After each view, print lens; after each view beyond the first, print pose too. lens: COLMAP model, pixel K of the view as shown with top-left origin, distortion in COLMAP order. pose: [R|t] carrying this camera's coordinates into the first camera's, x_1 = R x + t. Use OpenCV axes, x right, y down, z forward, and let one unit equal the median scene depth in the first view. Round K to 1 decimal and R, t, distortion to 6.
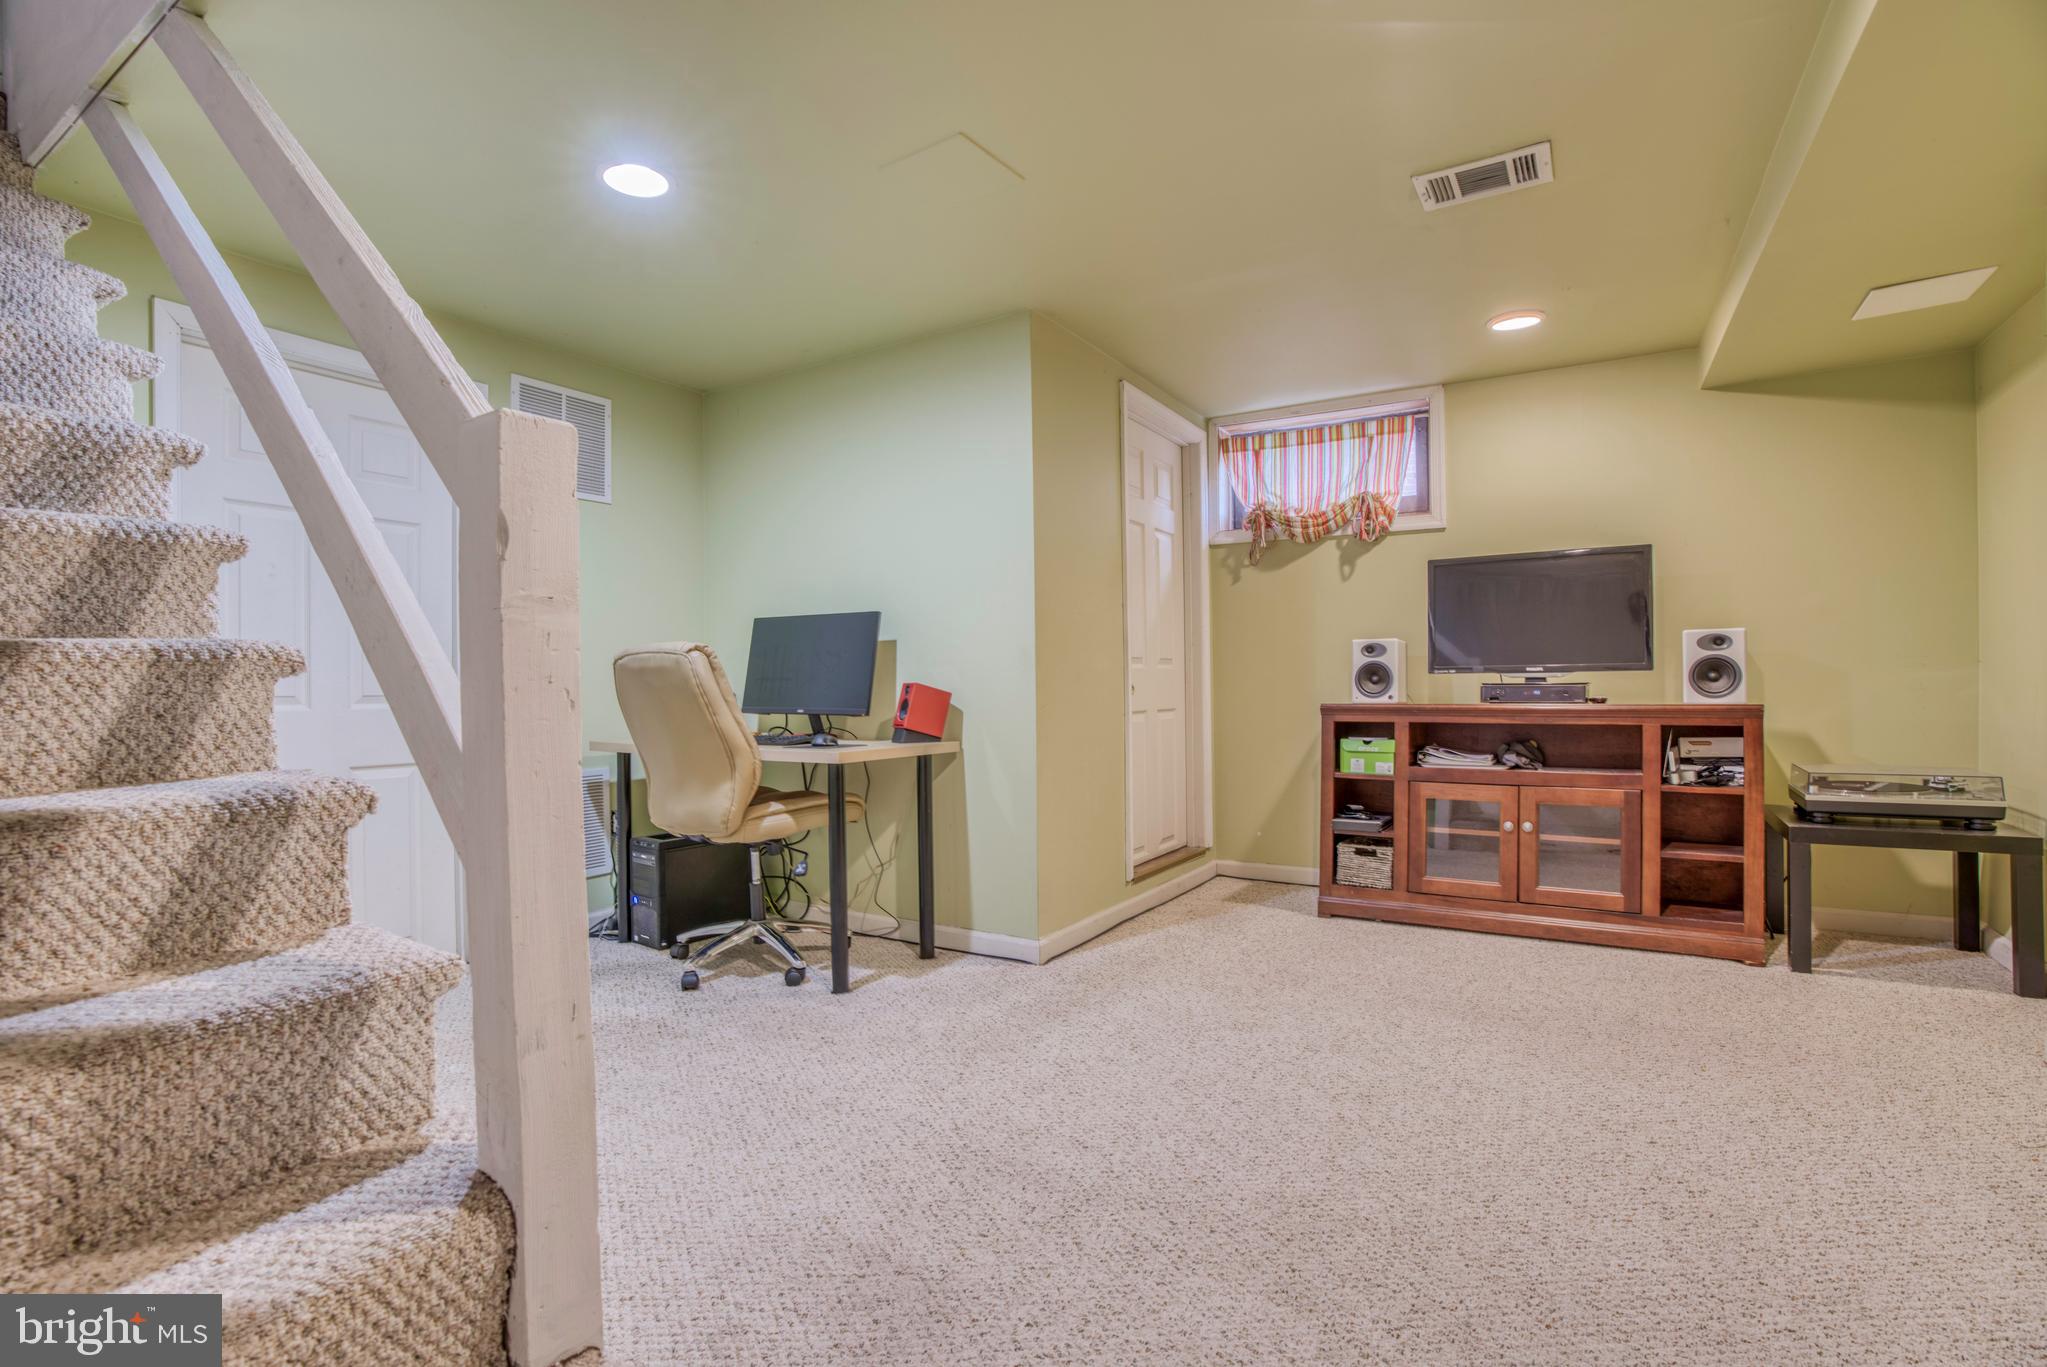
lens RADIAL K [[952.7, 0, 1006.7], [0, 952.7, 691.2], [0, 0, 1]] dist [-0.072445, 0.027926]
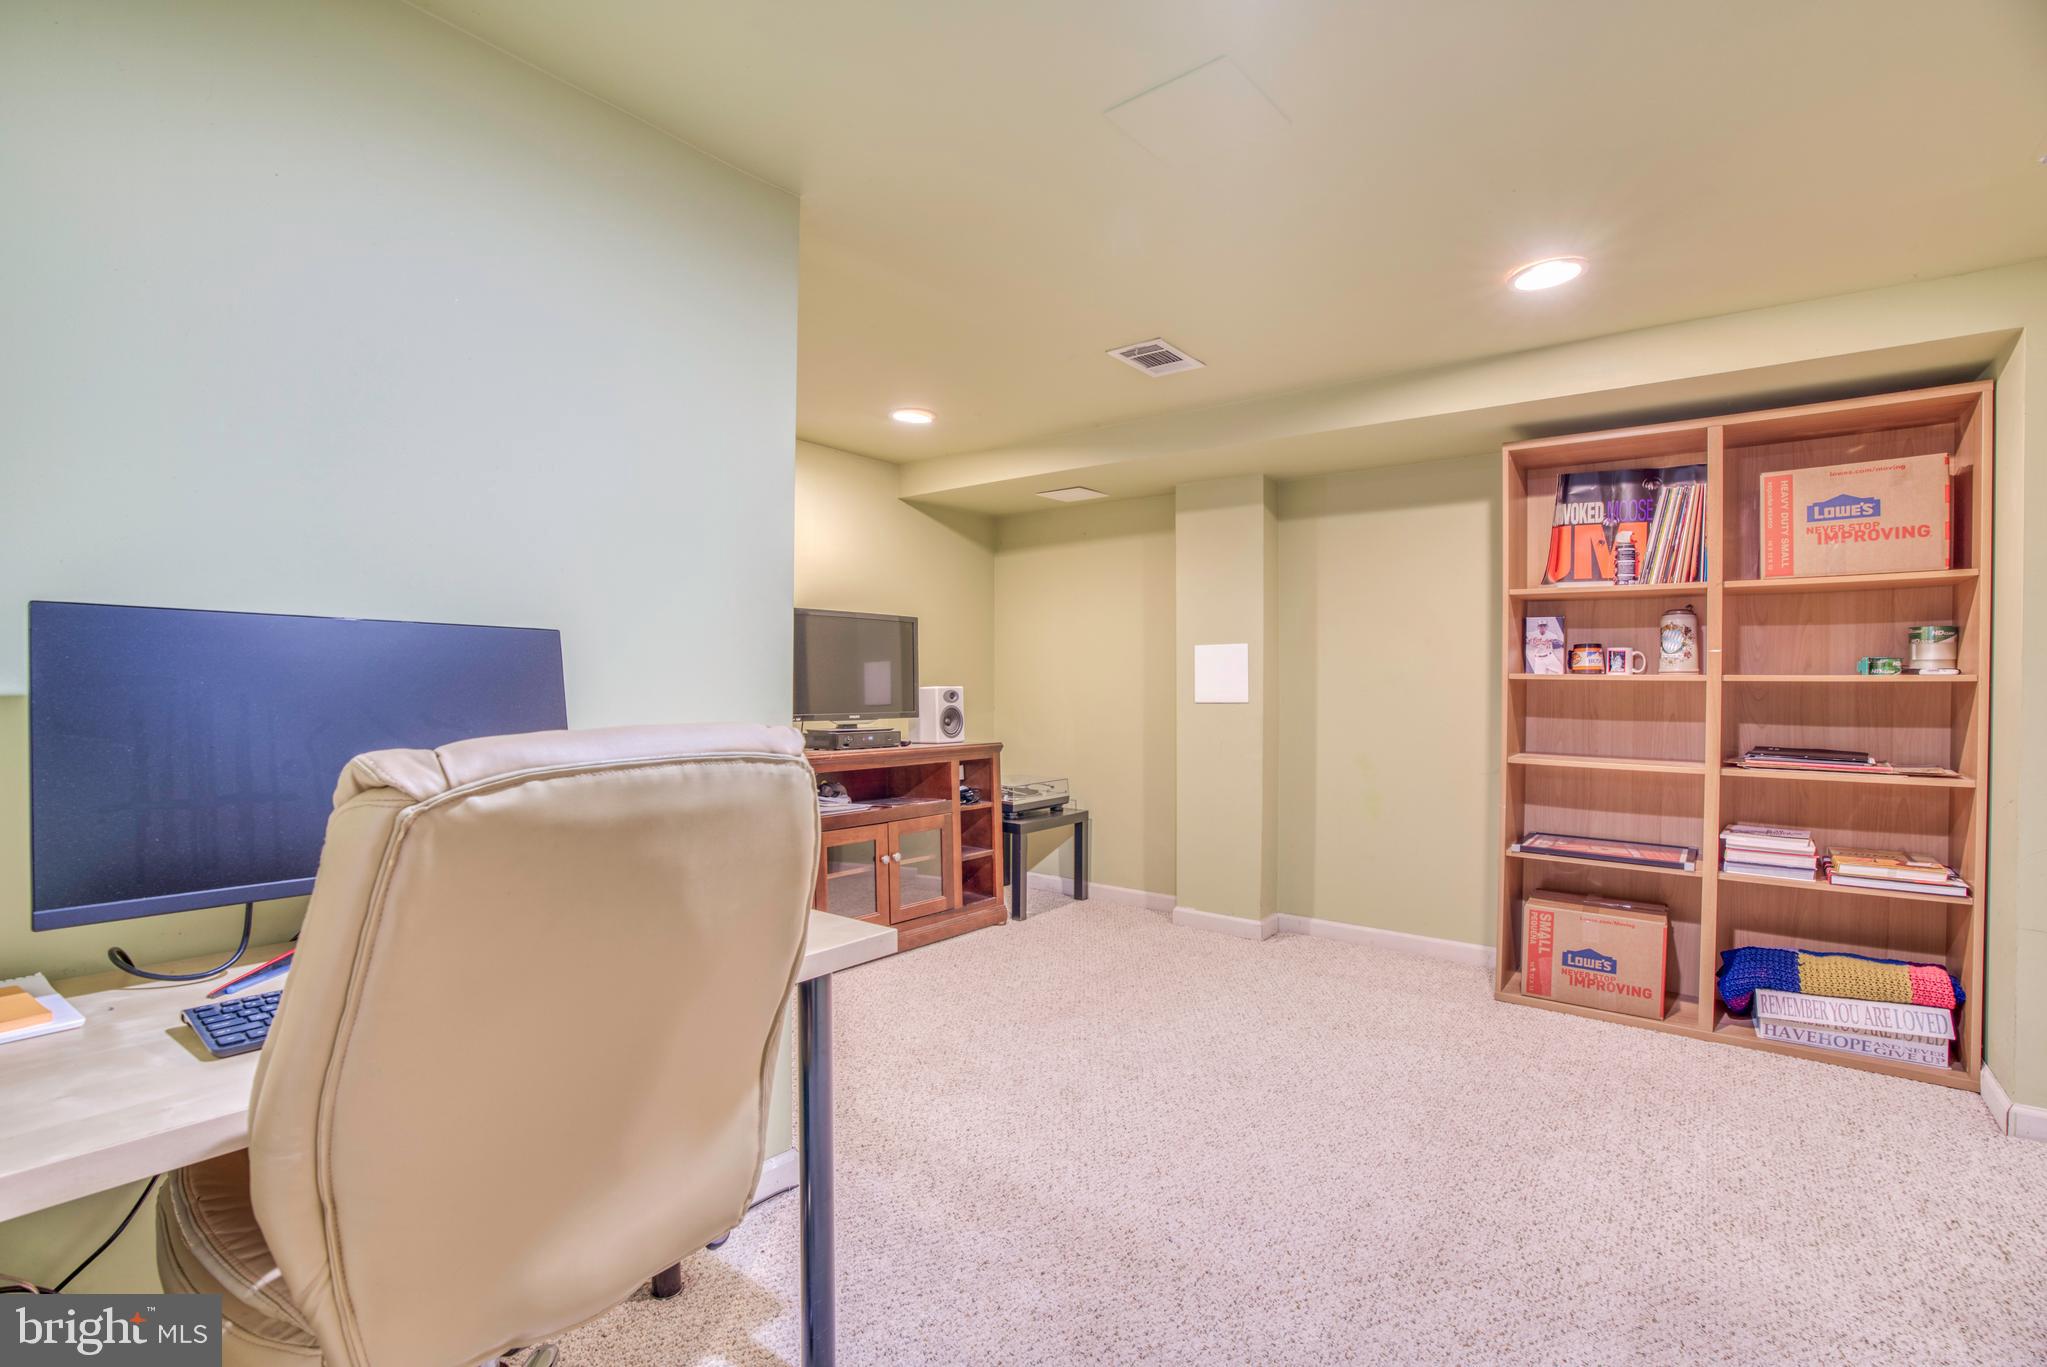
lens RADIAL K [[936.7, 0, 1005.3], [0, 936.7, 688.4], [0, 0, 1]] dist [-0.071216, 0.028445]
pose [[0.106513, 0.006247, 0.994292, -0.585837], [0.001906, 0.999977, -0.006487, -0.055476], [-0.994309, 0.002586, 0.106499, 0.766010]]
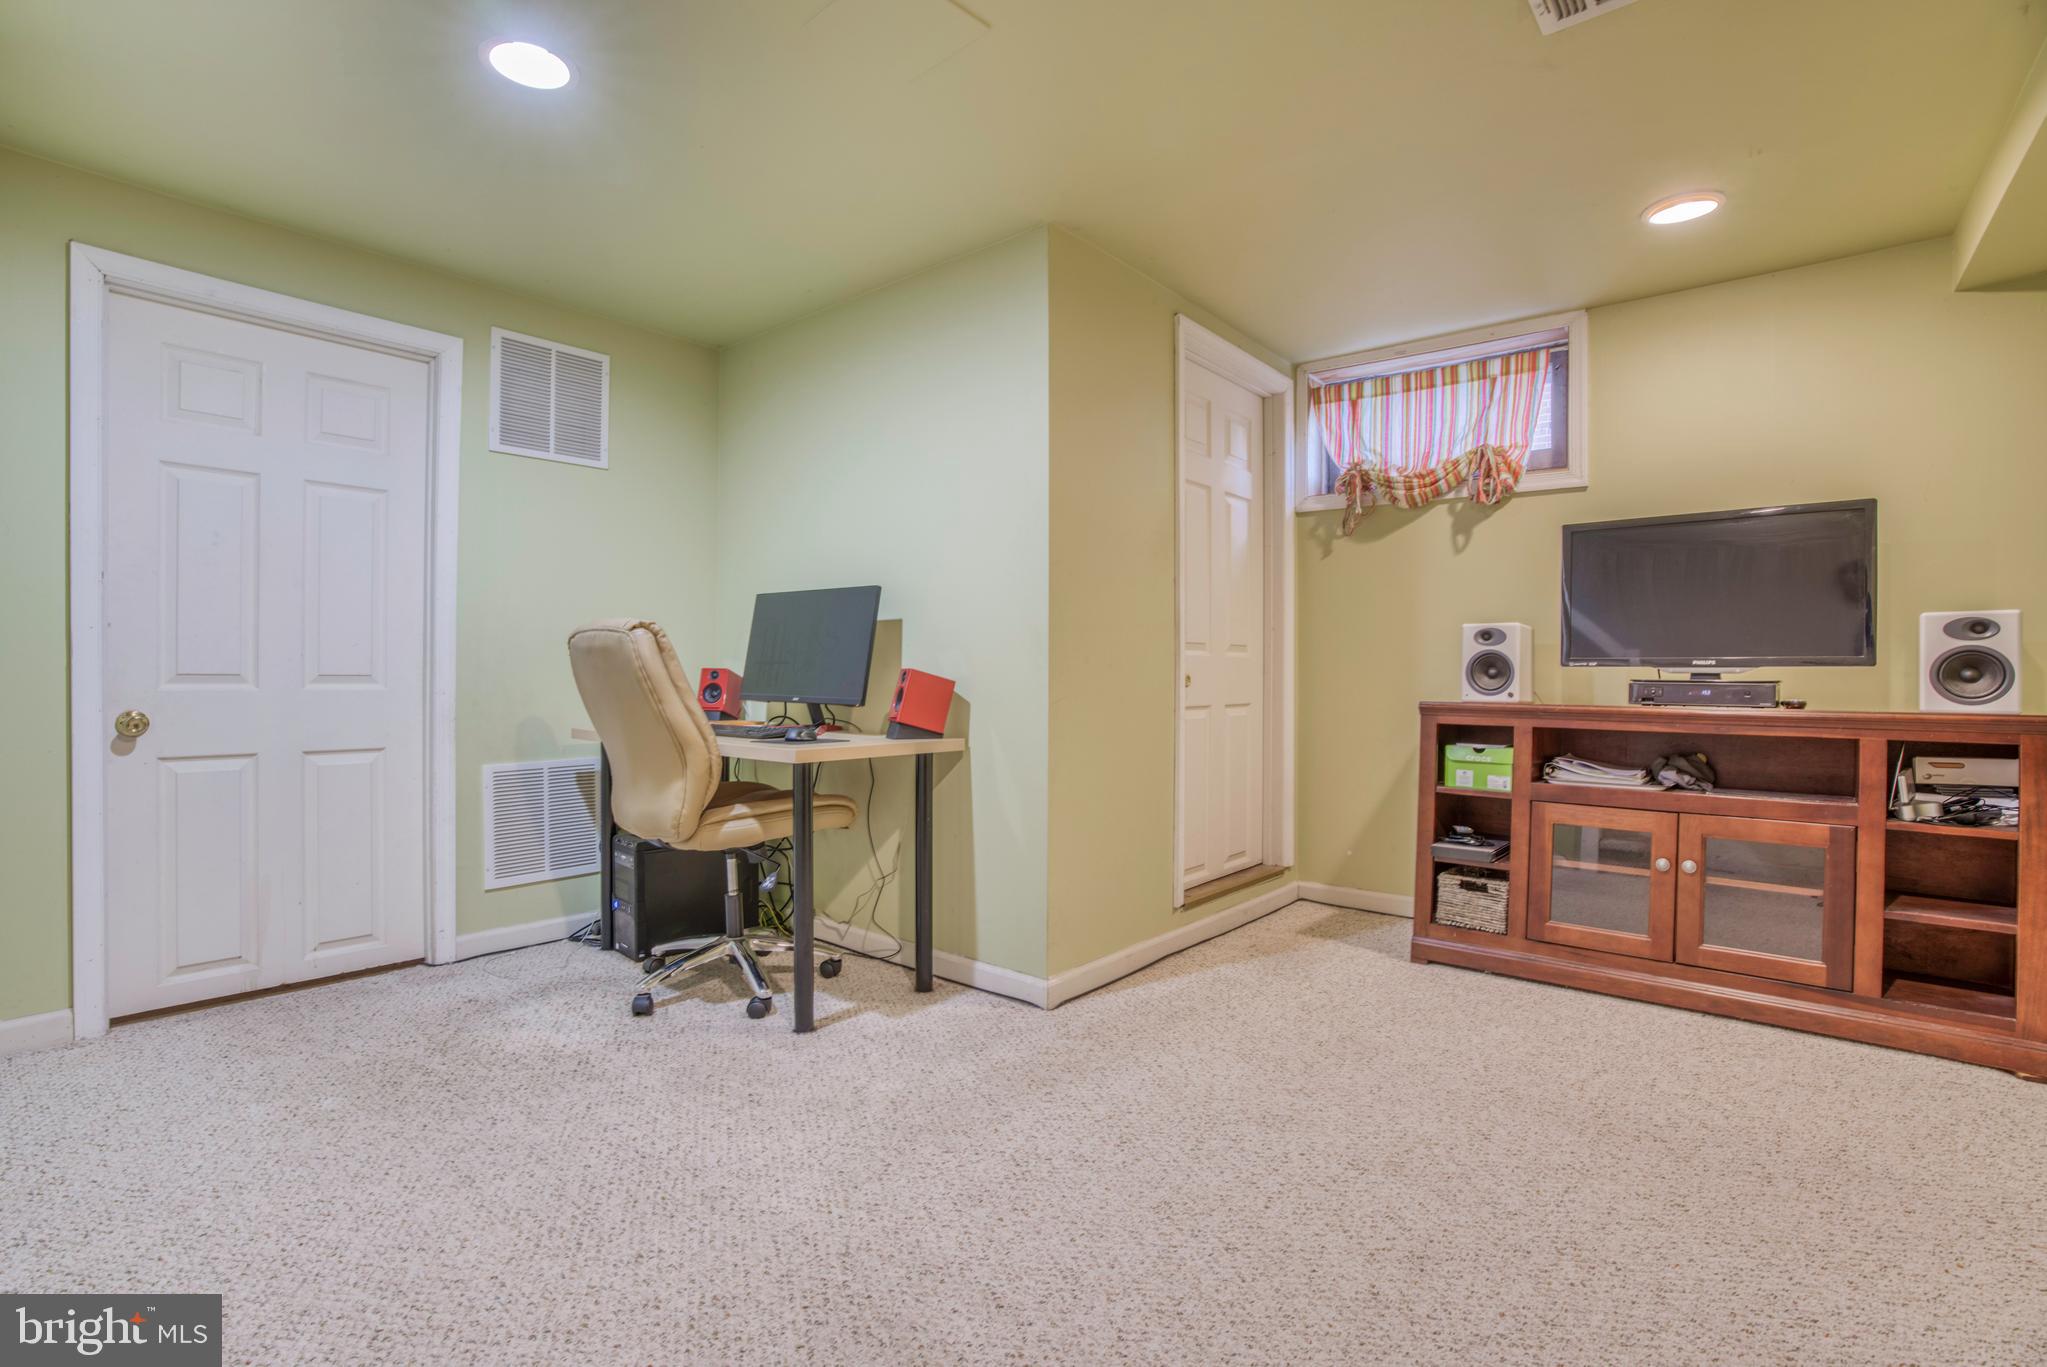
lens RADIAL K [[949.5, 0, 1005.0], [0, 949.5, 681.3], [0, 0, 1]] dist [-0.072263, 0.030813]
pose [[0.989419, 0.015570, -0.144250, 0.108717], [-0.015184, 0.999878, 0.003779, -0.002262], [0.144291, -0.001549, 0.989534, 0.169268]]
